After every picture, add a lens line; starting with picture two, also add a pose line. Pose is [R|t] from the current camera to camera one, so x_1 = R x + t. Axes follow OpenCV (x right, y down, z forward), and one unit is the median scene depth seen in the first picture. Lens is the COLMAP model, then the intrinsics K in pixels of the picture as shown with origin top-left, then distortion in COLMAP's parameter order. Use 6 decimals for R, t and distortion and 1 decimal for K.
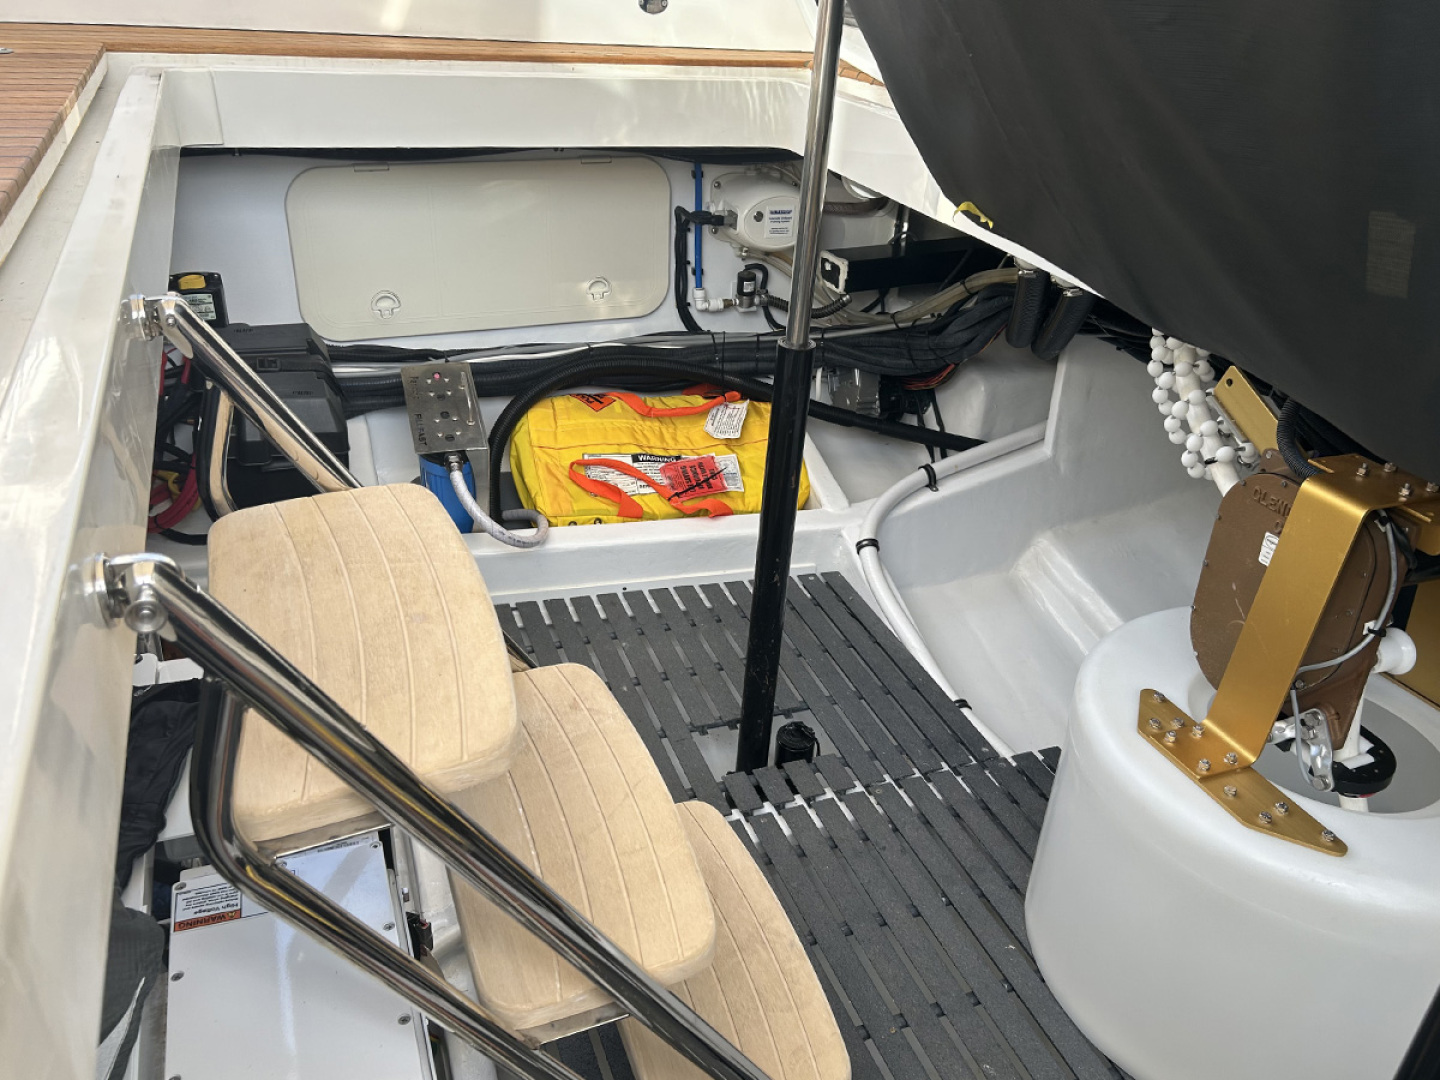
lens RADIAL K [[1150.7, 0, 720.0], [0, 1150.7, 540.0], [0, 0, 1]] dist [0.005334, 0.001981]
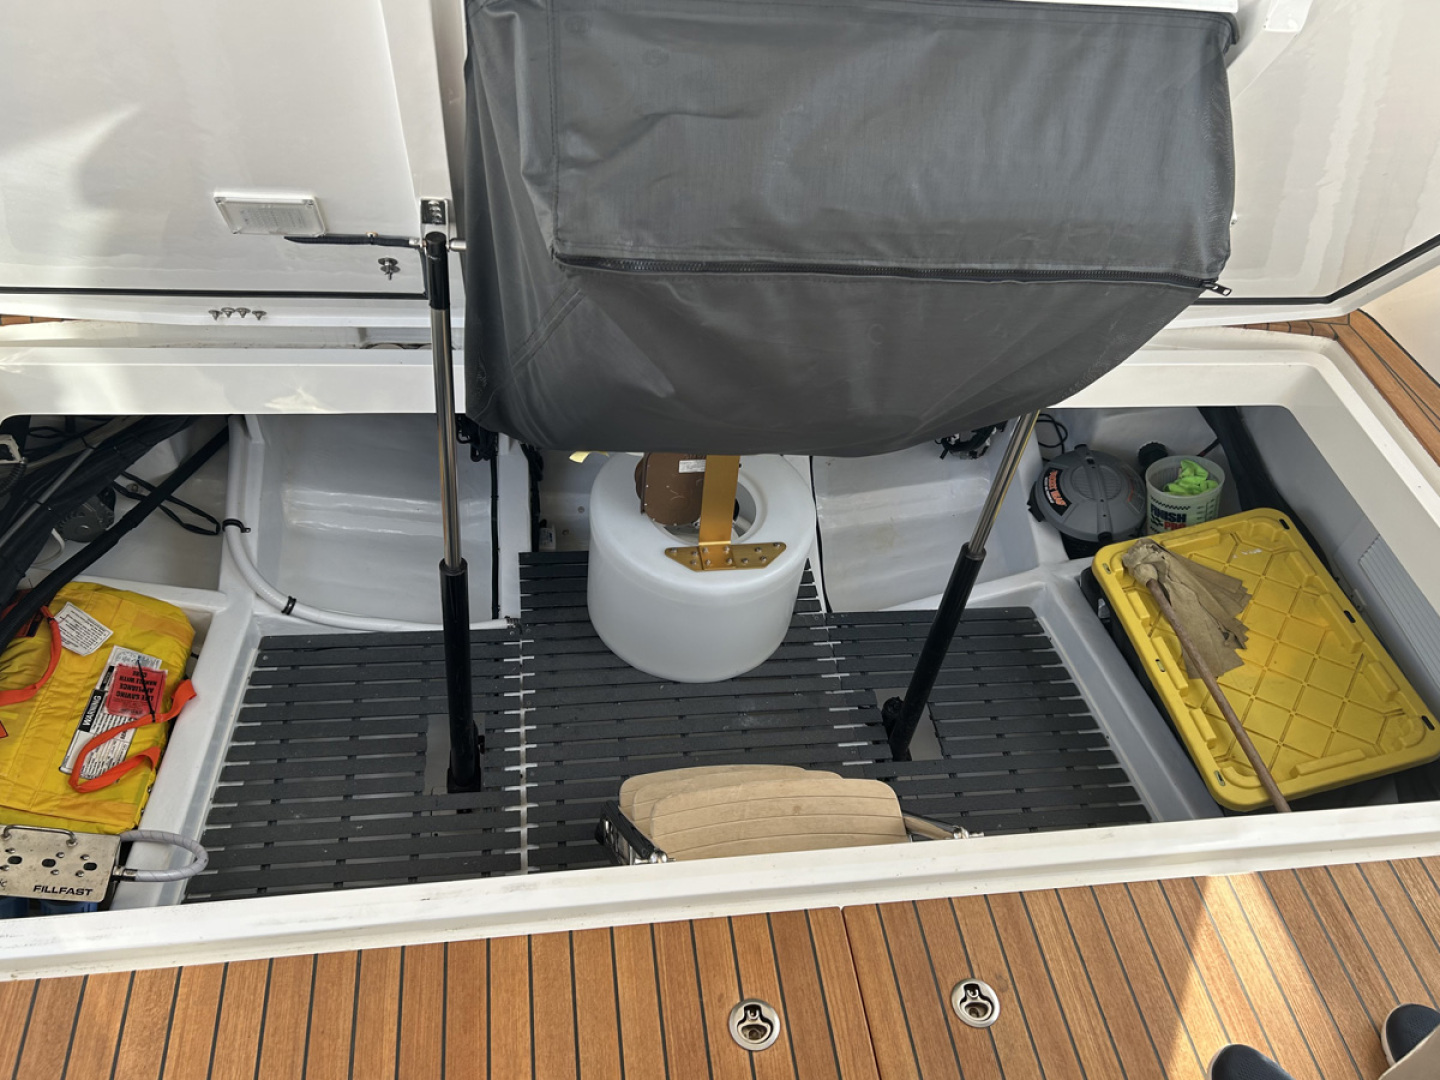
lens RADIAL K [[1150.7, 0, 720.0], [0, 1150.7, 540.0], [0, 0, 1]] dist [0.005334, 0.001981]
pose [[0.225487, -0.750308, 0.621445, -0.456349], [0.372382, 0.655814, 0.656688, -0.641447], [-0.900271, 0.083340, 0.427279, 0.047727]]
